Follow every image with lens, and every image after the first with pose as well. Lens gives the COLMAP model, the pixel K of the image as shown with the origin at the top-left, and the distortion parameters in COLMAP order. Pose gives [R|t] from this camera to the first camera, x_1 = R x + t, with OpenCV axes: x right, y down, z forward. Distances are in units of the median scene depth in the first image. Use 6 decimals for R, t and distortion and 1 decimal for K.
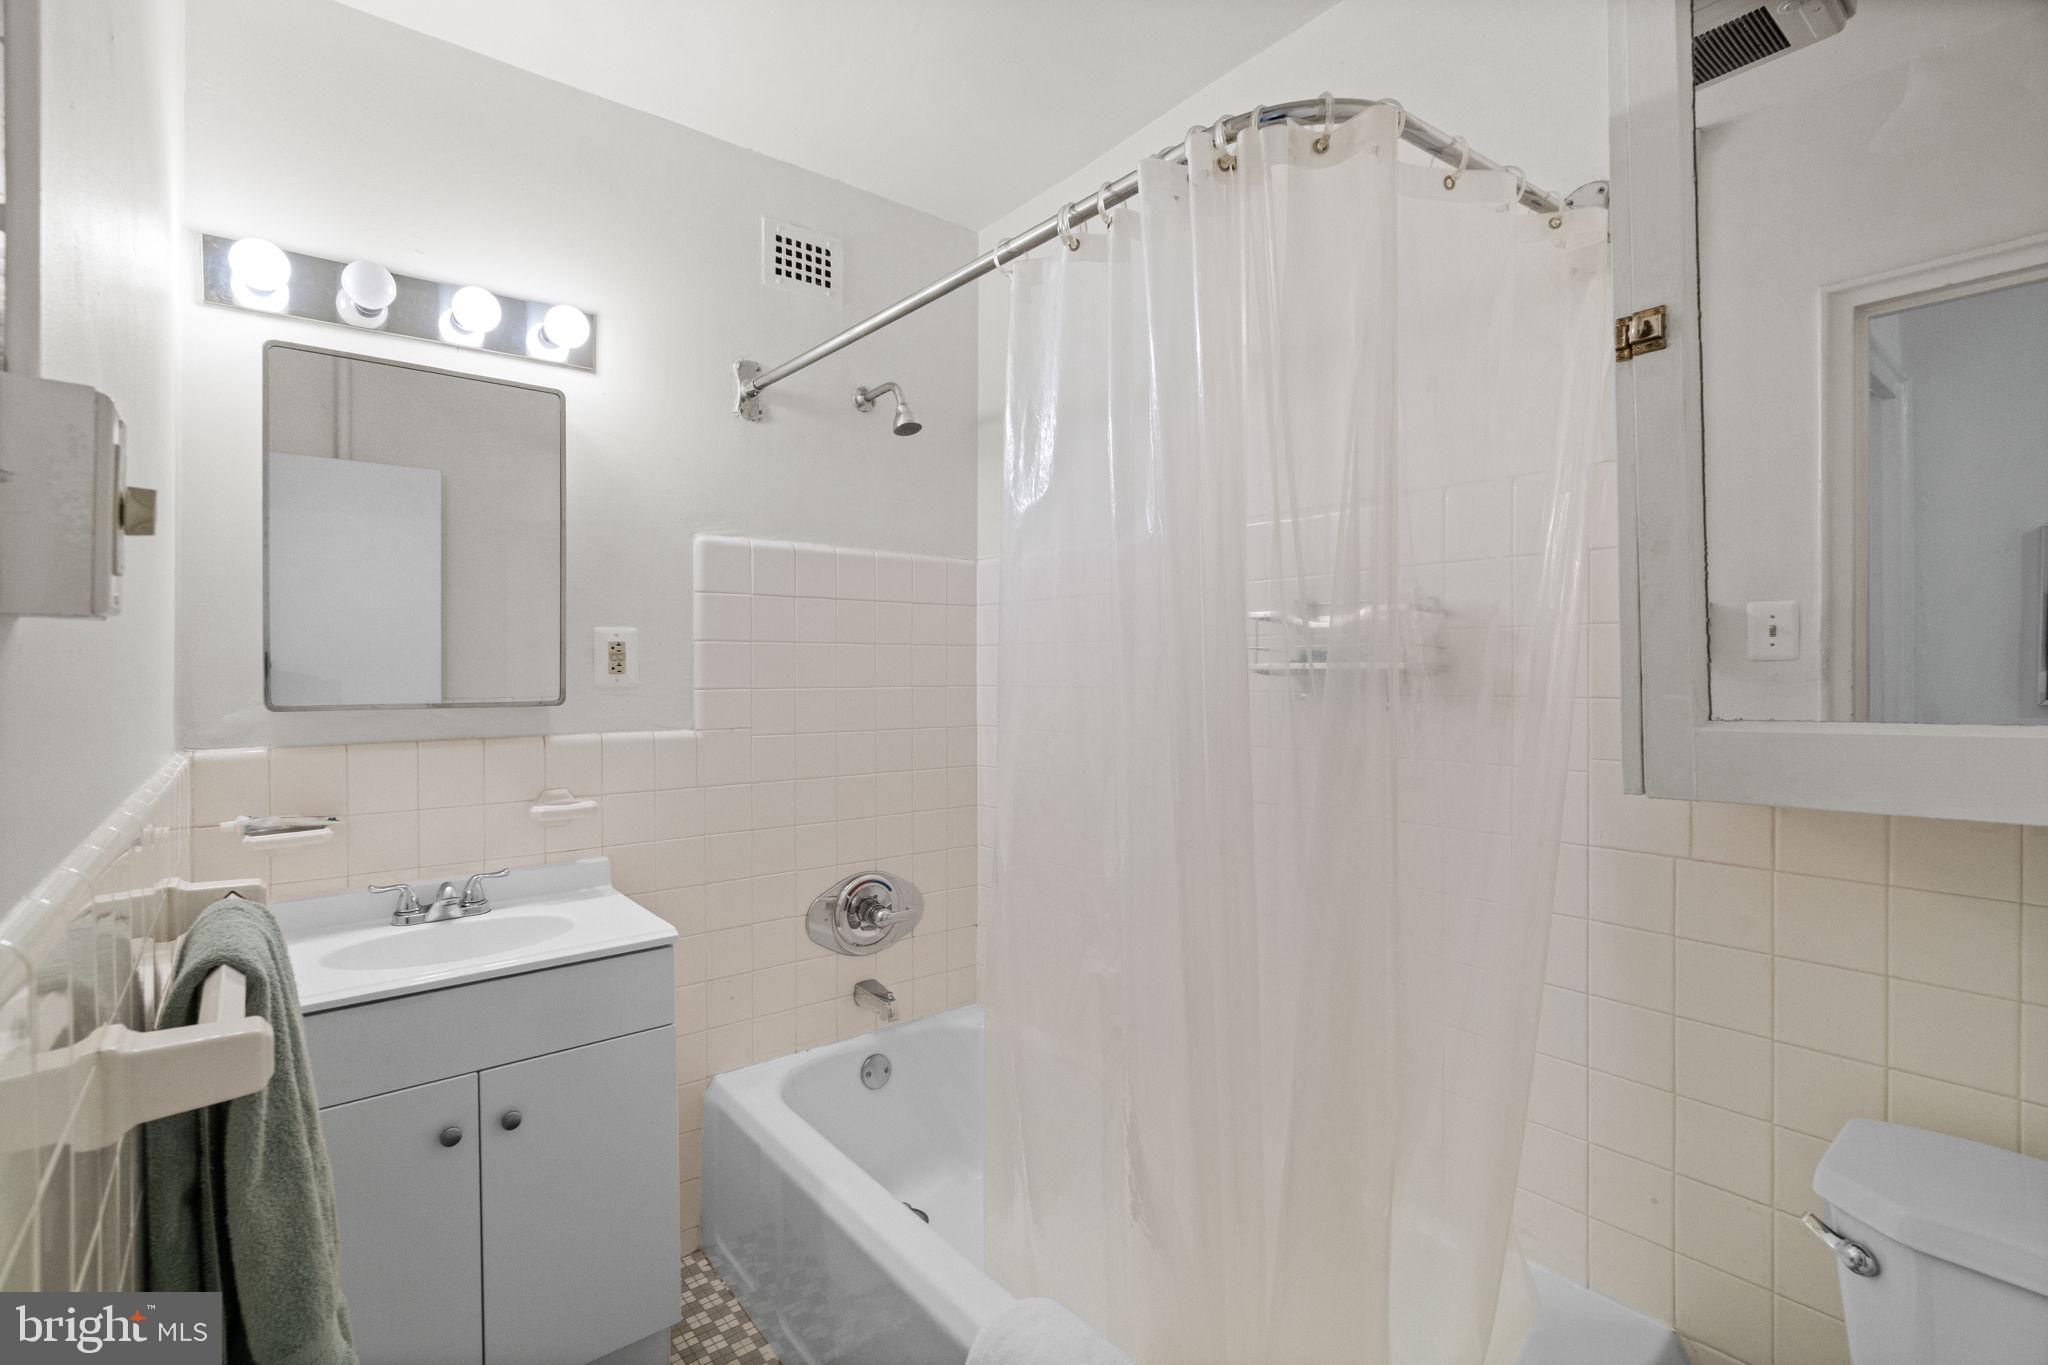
lens RADIAL K [[916.0, 0, 1010.2], [0, 916.0, 689.1], [0, 0, 1]] dist [-0.002003, 0.000806]
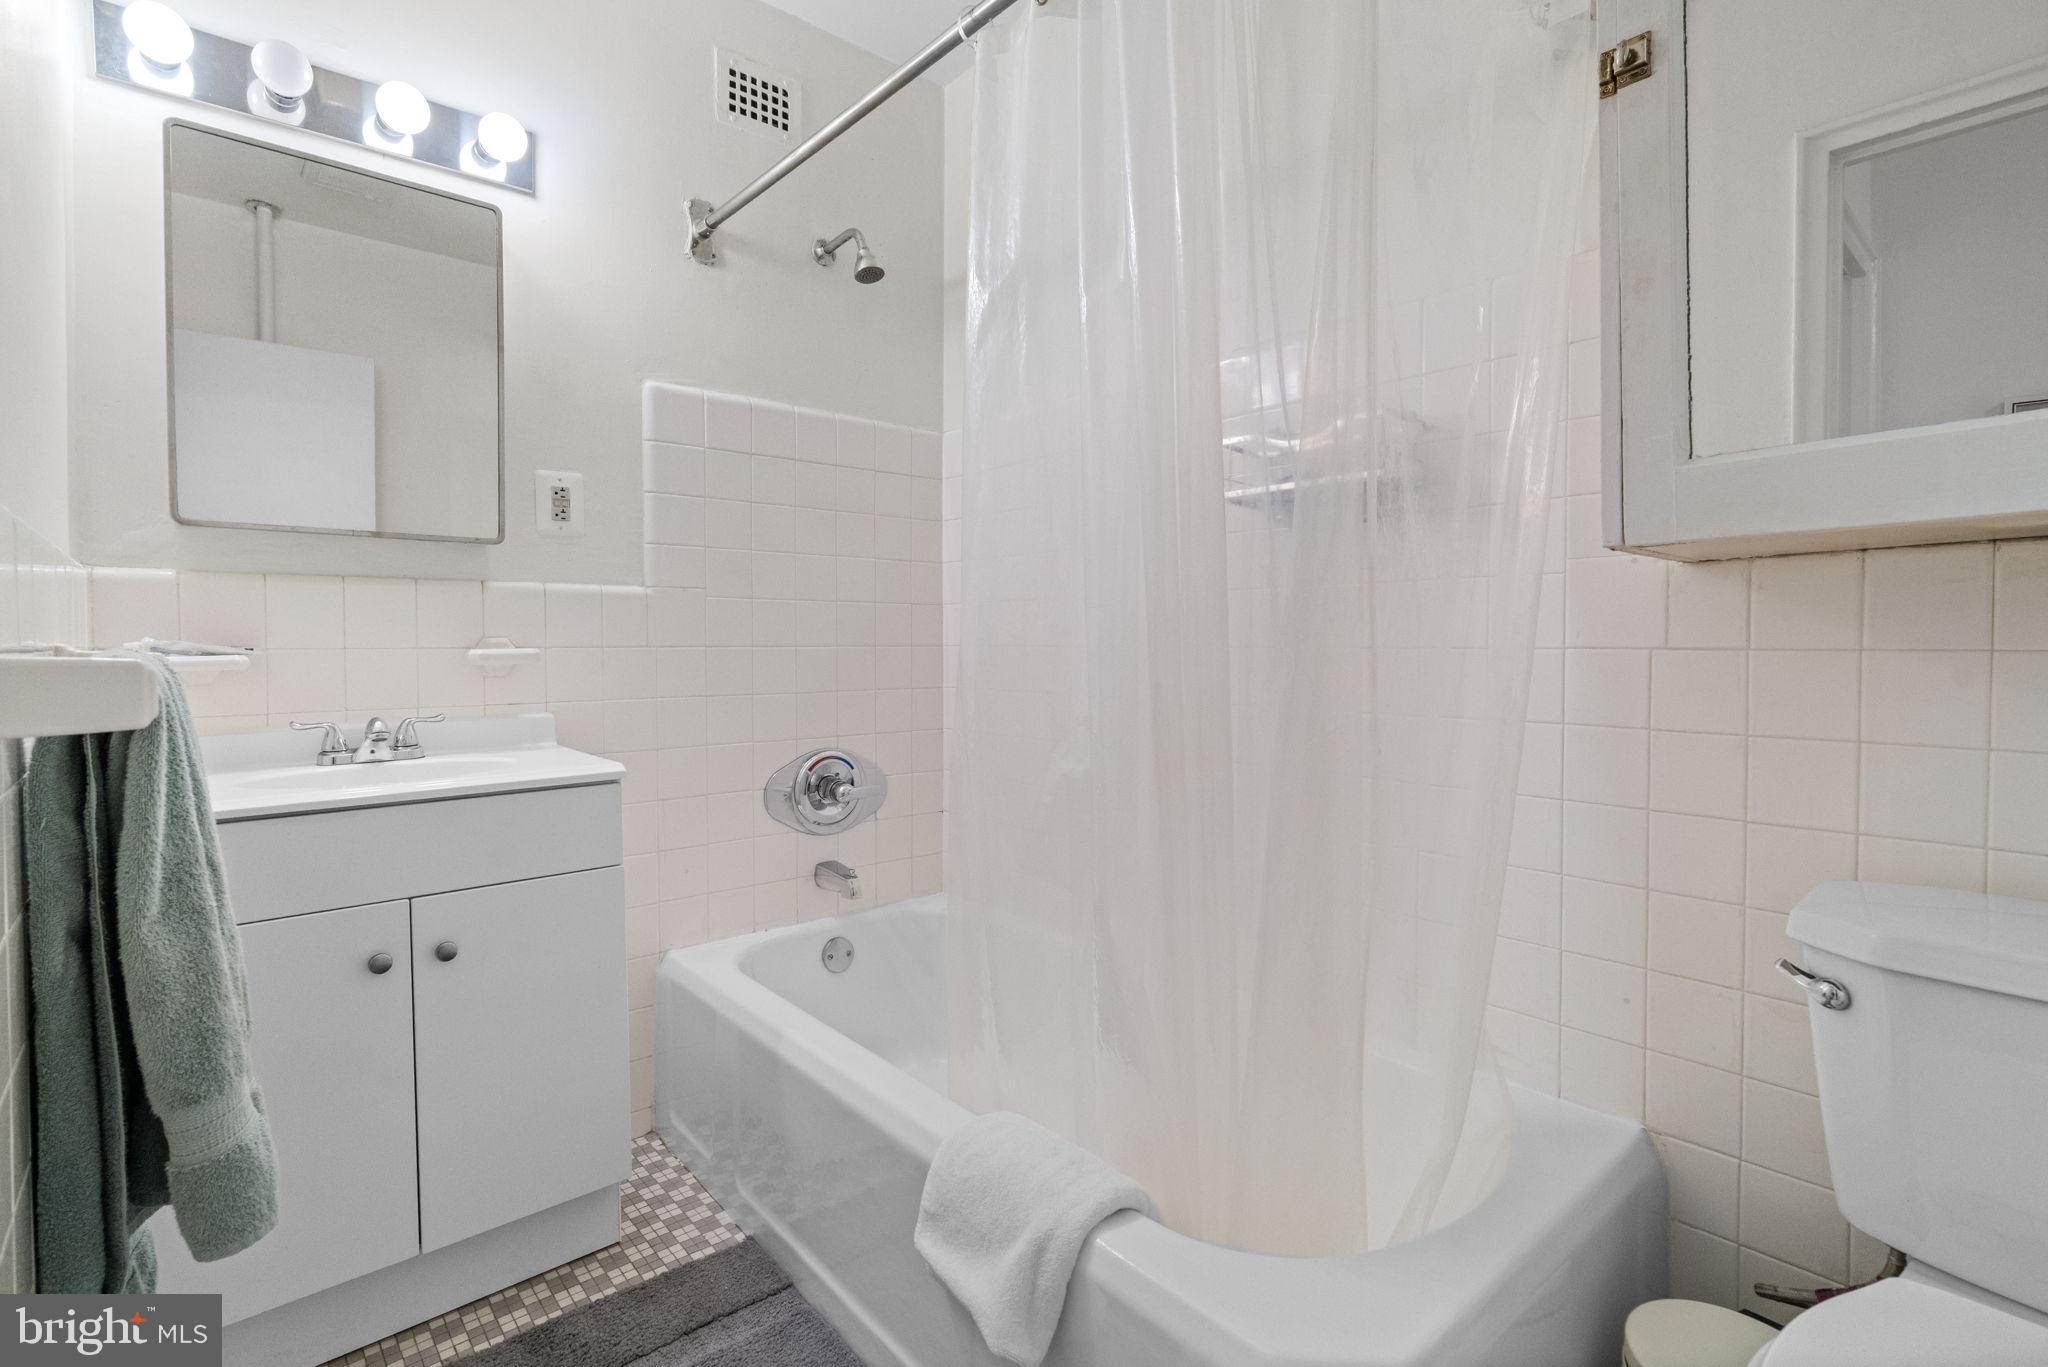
lens RADIAL K [[935.7, 0, 1015.8], [0, 935.7, 667.5], [0, 0, 1]] dist [-0.001693, 0.001169]
pose [[0.999251, 0.000354, 0.038686, 0.003312], [-0.000976, 0.999871, 0.016052, 0.120955], [-0.038676, -0.016078, 0.999122, 0.013492]]
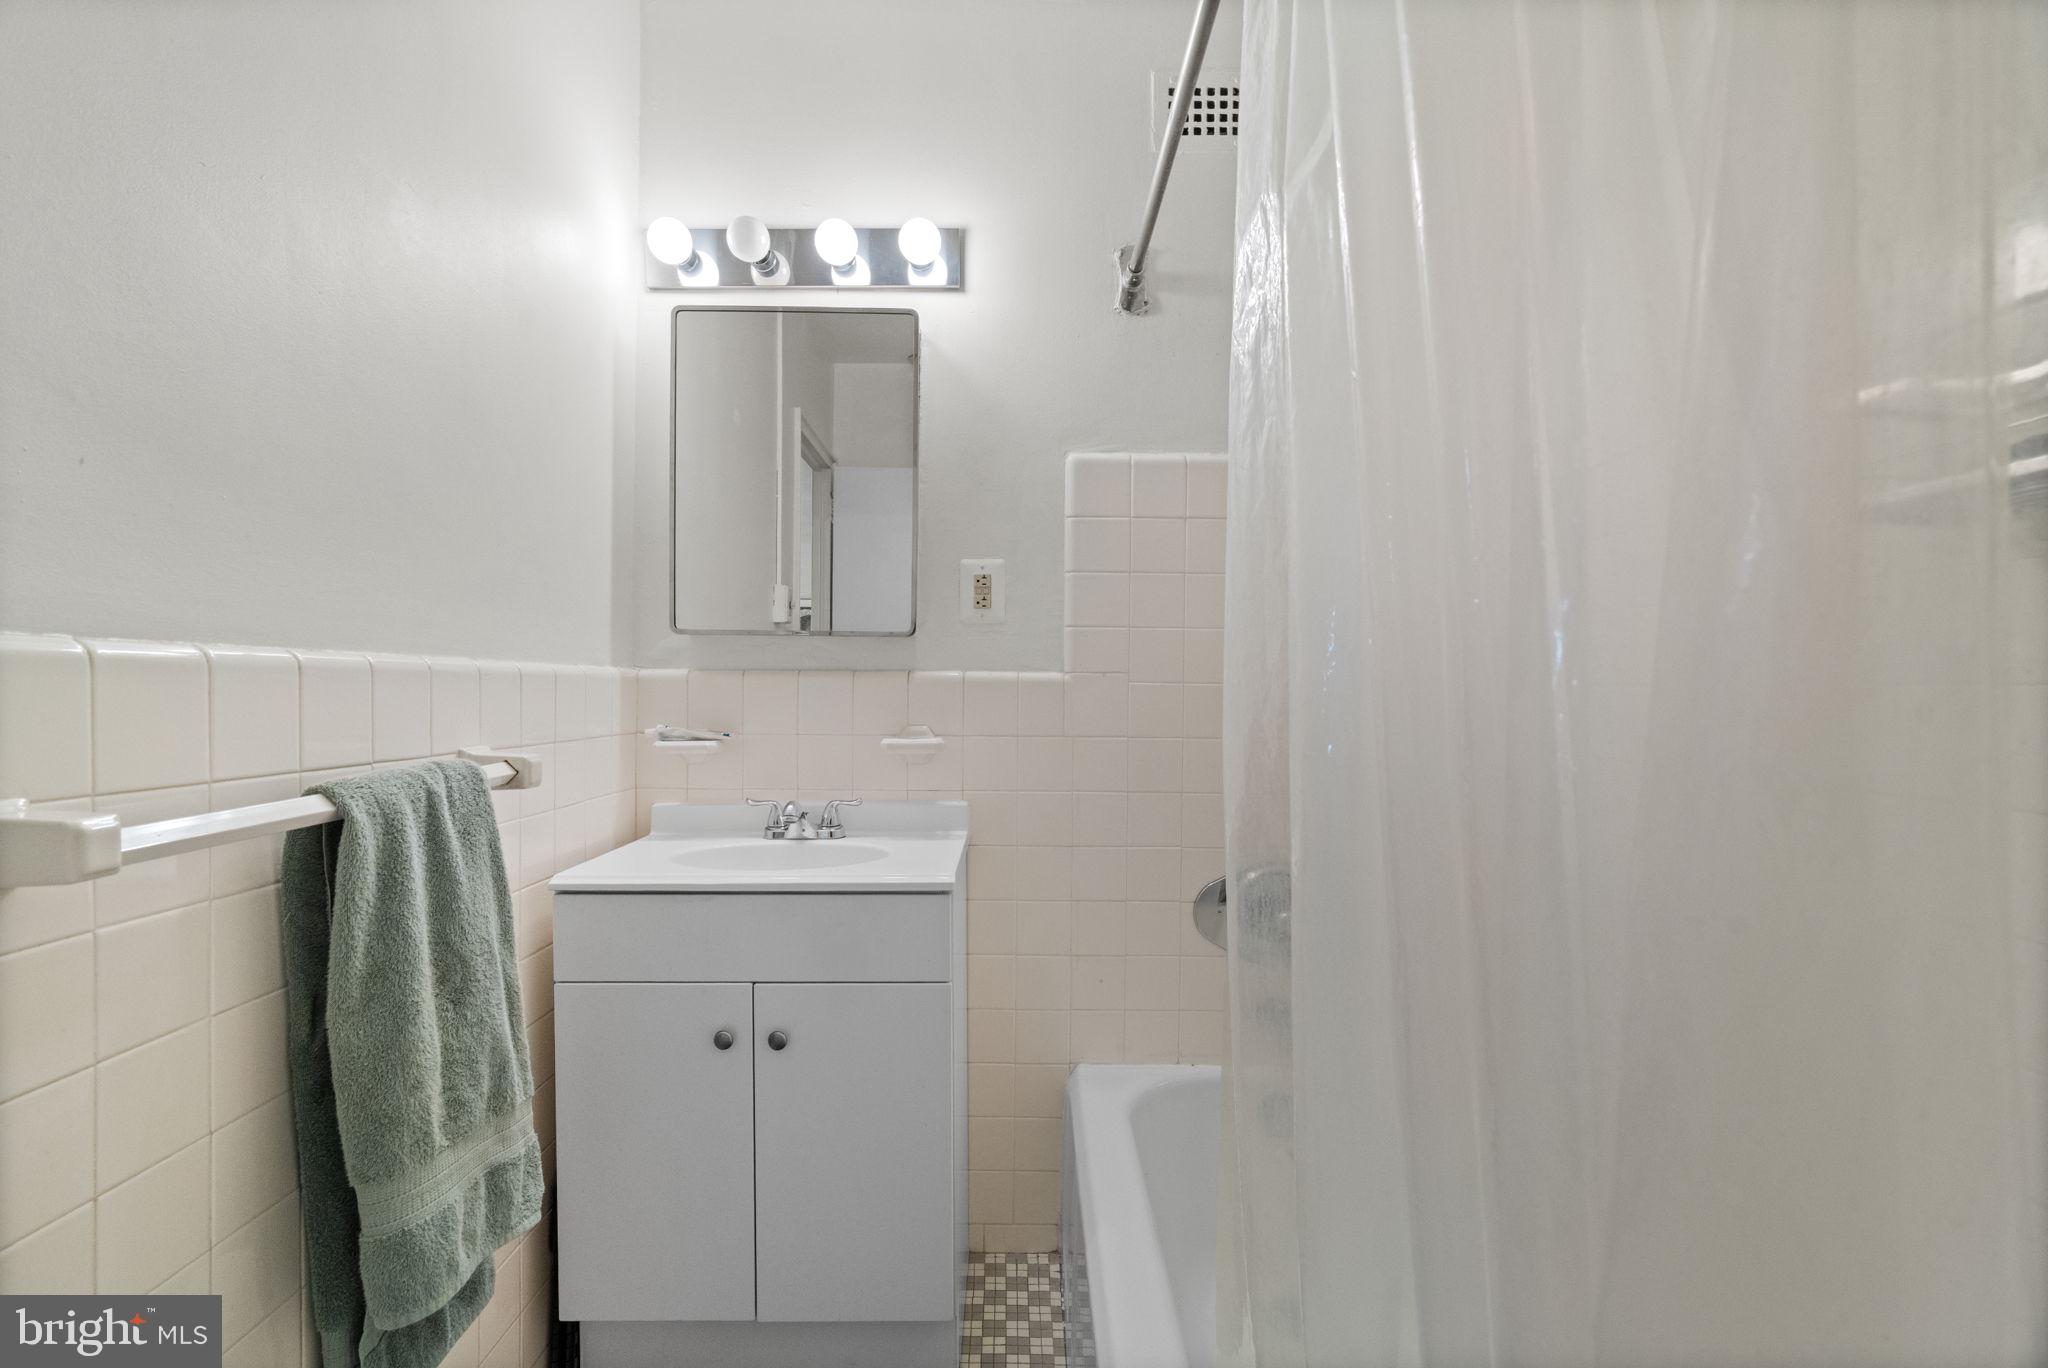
lens RADIAL K [[923.5, 0, 1025.2], [0, 923.5, 700.6], [0, 0, 1]] dist [-0.001541, 0.000325]
pose [[0.789806, 0.020155, -0.613026, 0.193388], [-0.019726, 0.999778, 0.007457, 0.071229], [0.613040, 0.006202, 0.790028, 0.282421]]
